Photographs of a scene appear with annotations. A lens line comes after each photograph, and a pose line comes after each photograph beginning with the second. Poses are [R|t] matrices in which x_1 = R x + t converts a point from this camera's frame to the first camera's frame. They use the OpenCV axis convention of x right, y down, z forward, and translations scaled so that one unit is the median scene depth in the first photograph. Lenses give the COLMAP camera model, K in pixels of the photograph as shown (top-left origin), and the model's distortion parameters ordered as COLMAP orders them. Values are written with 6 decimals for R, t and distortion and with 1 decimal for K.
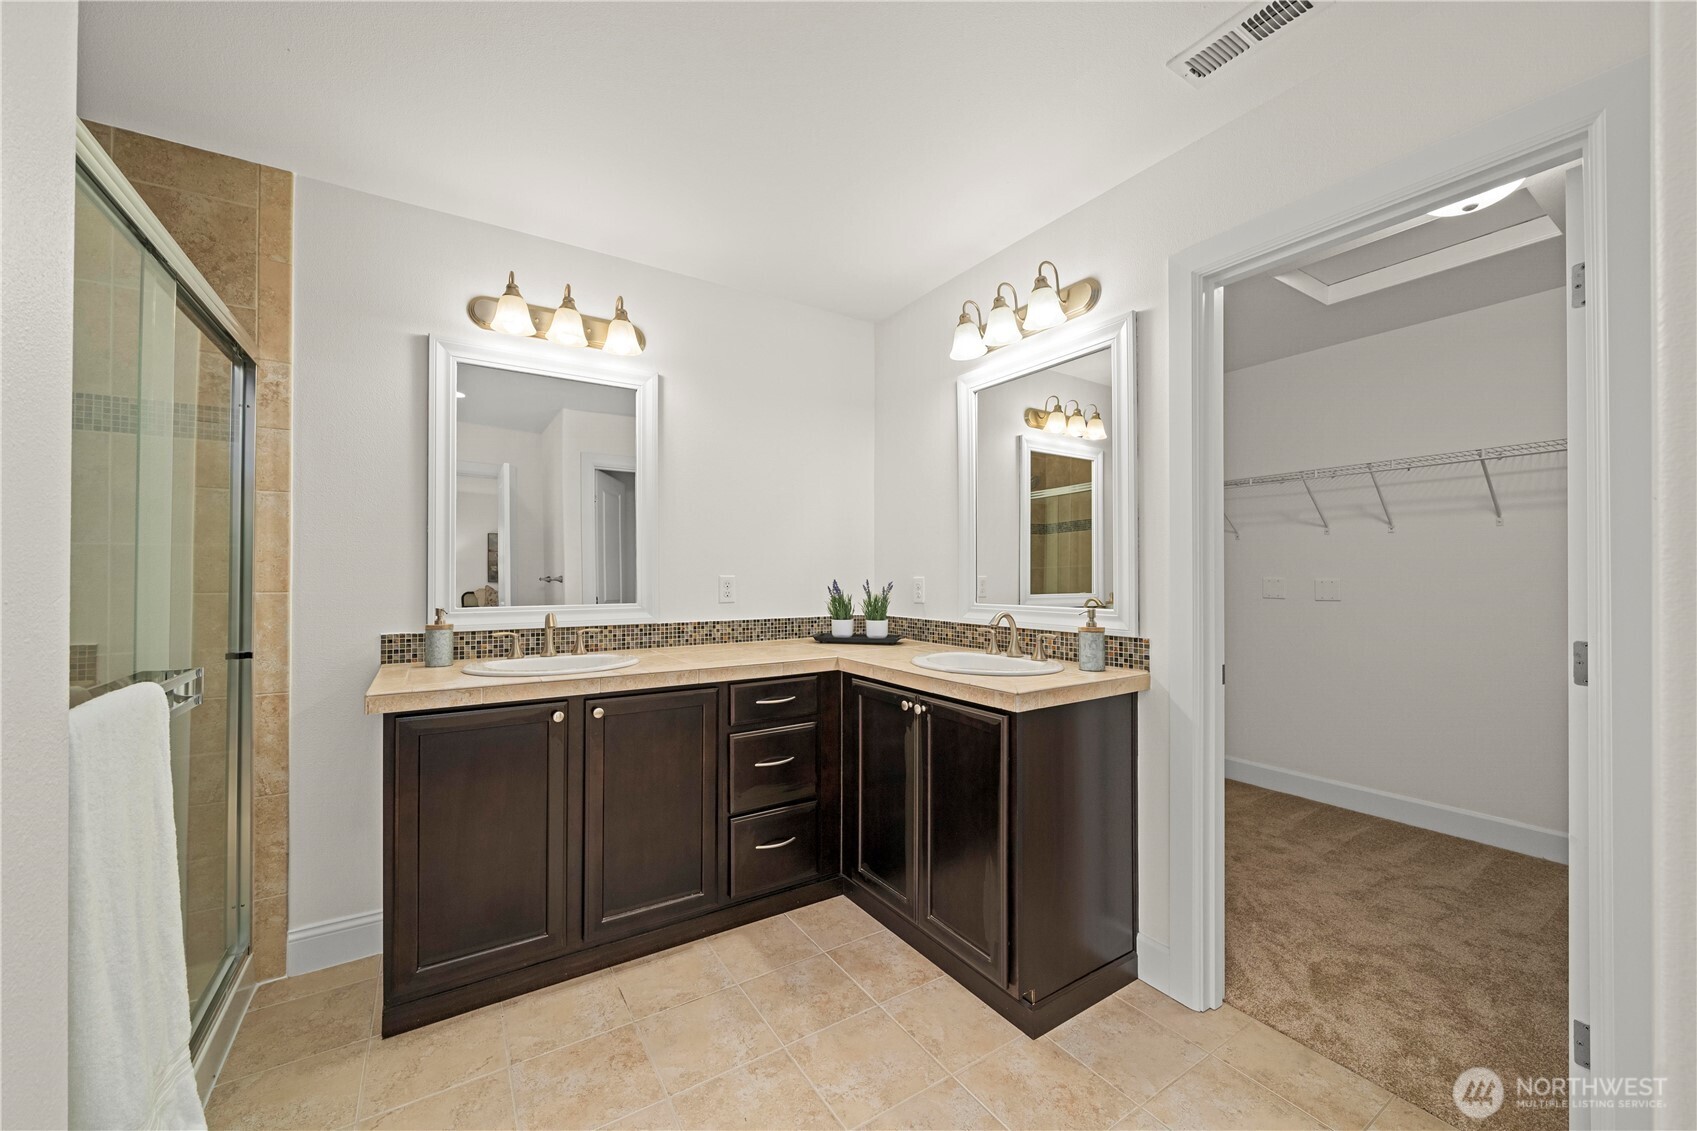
lens RADIAL K [[639.2, 0, 846.3], [0, 639.2, 569.3], [0, 0, 1]] dist [-0.004077, -0.000204]
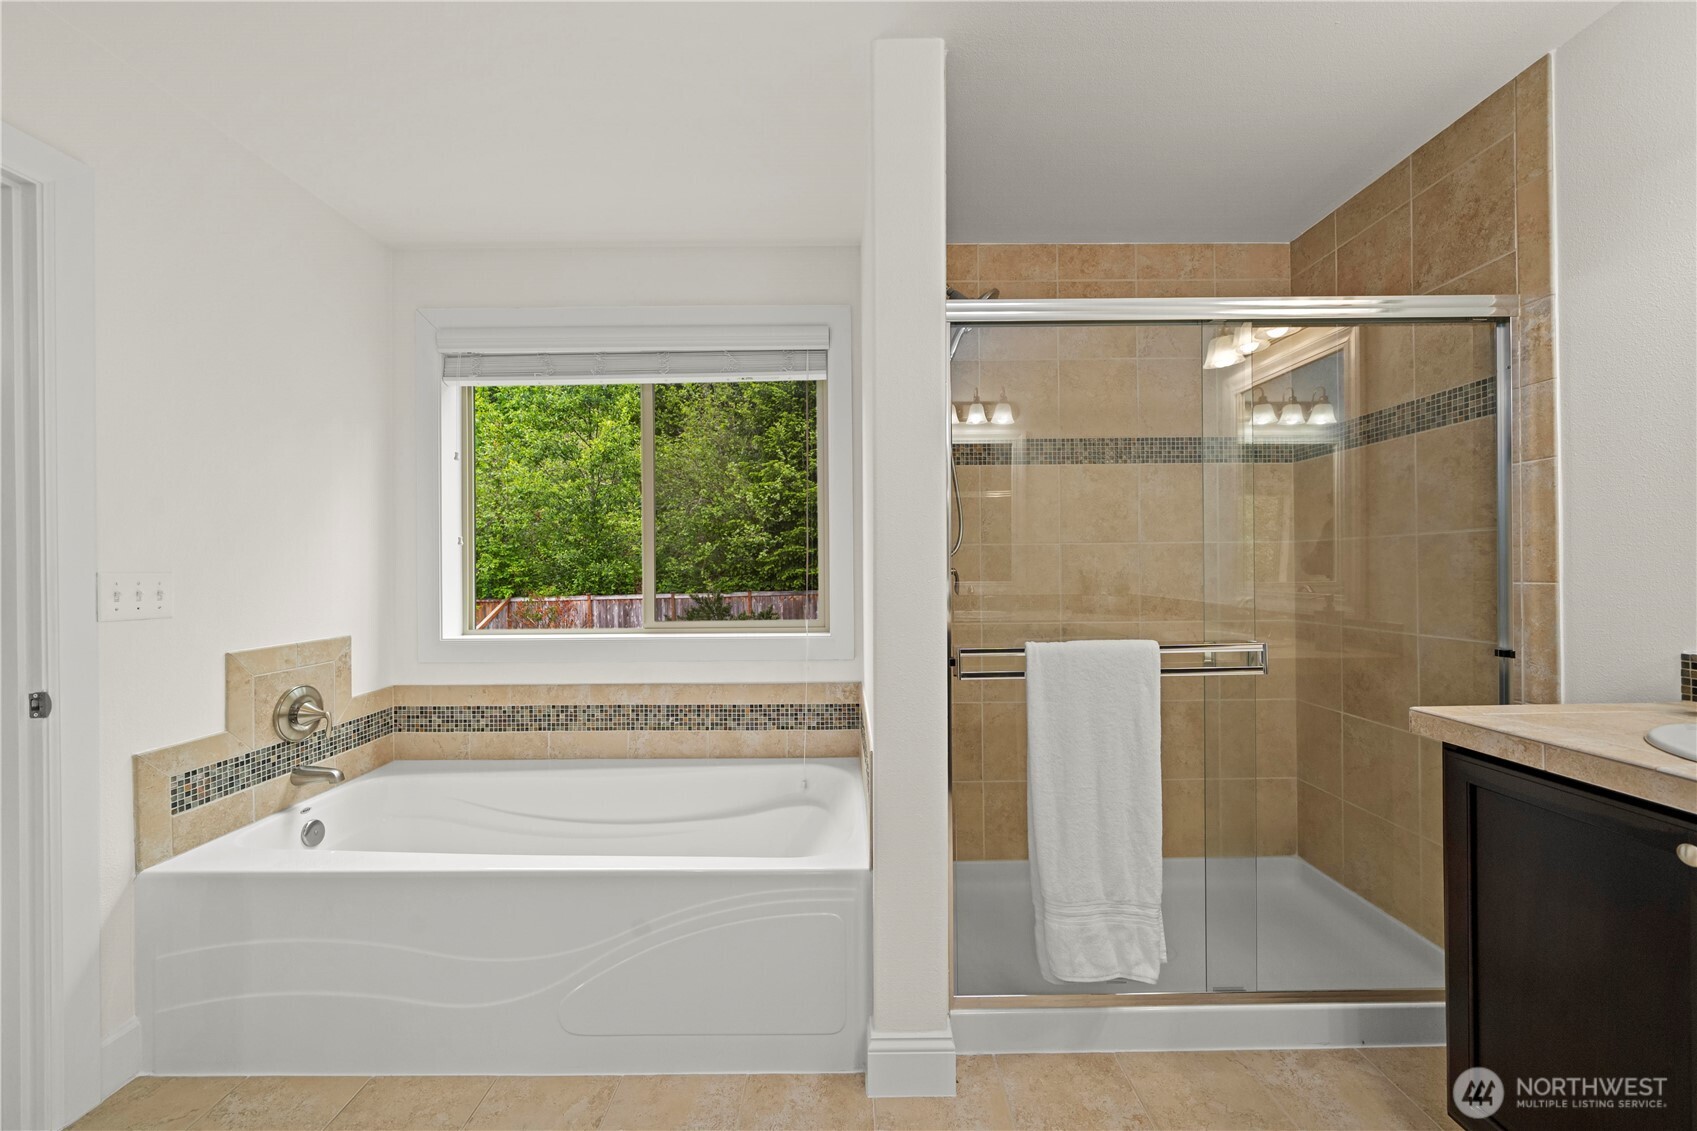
lens RADIAL K [[639.2, 0, 846.3], [0, 639.2, 569.3], [0, 0, 1]] dist [-0.004077, -0.000204]
pose [[-0.544154, 0.003427, -0.838978, 0.271287], [0.016671, 0.999838, -0.006729, 0.009735], [0.838819, -0.017648, -0.544124, 0.687033]]
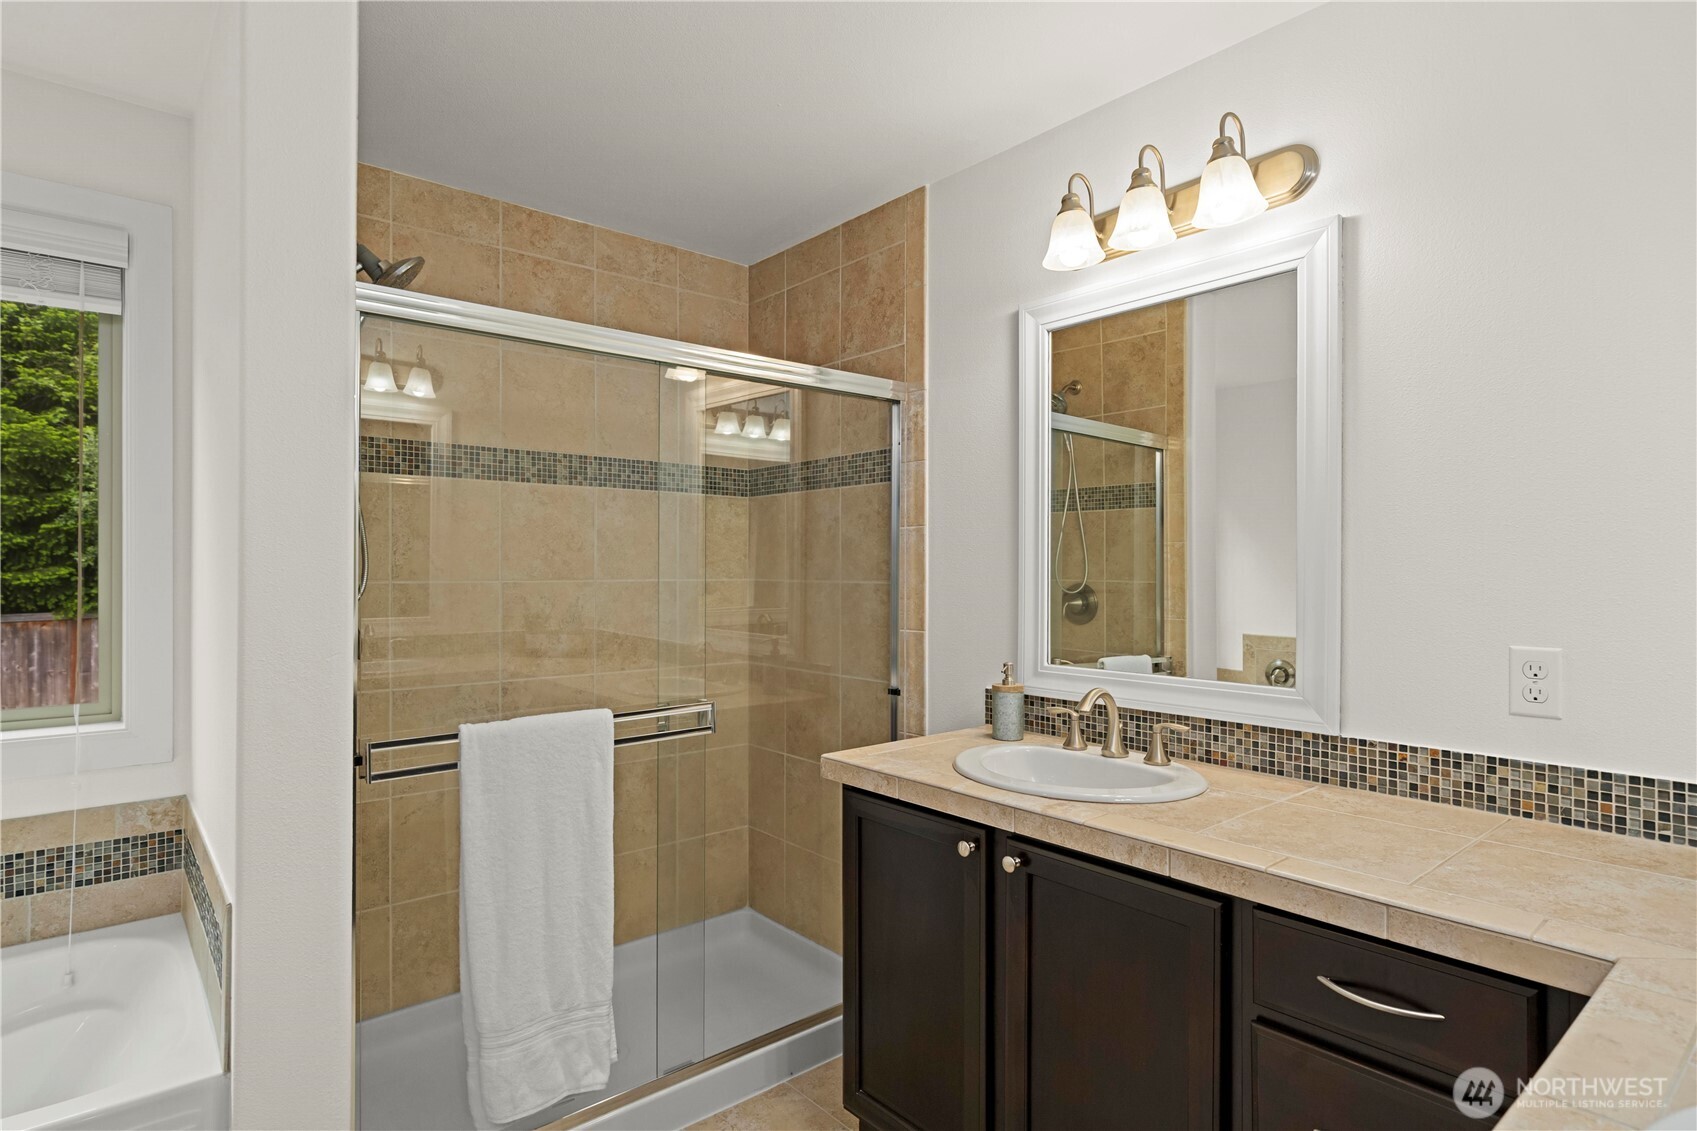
lens RADIAL K [[890.4, 0, 843.5], [0, 890.4, 571.8], [0, 0, 1]] dist [0.001972, 0.000269]
pose [[0.122726, 0.002942, -0.992436, 0.426629], [0.006691, 0.999970, 0.003792, -0.058063], [0.992418, -0.007106, 0.122702, 0.716289]]
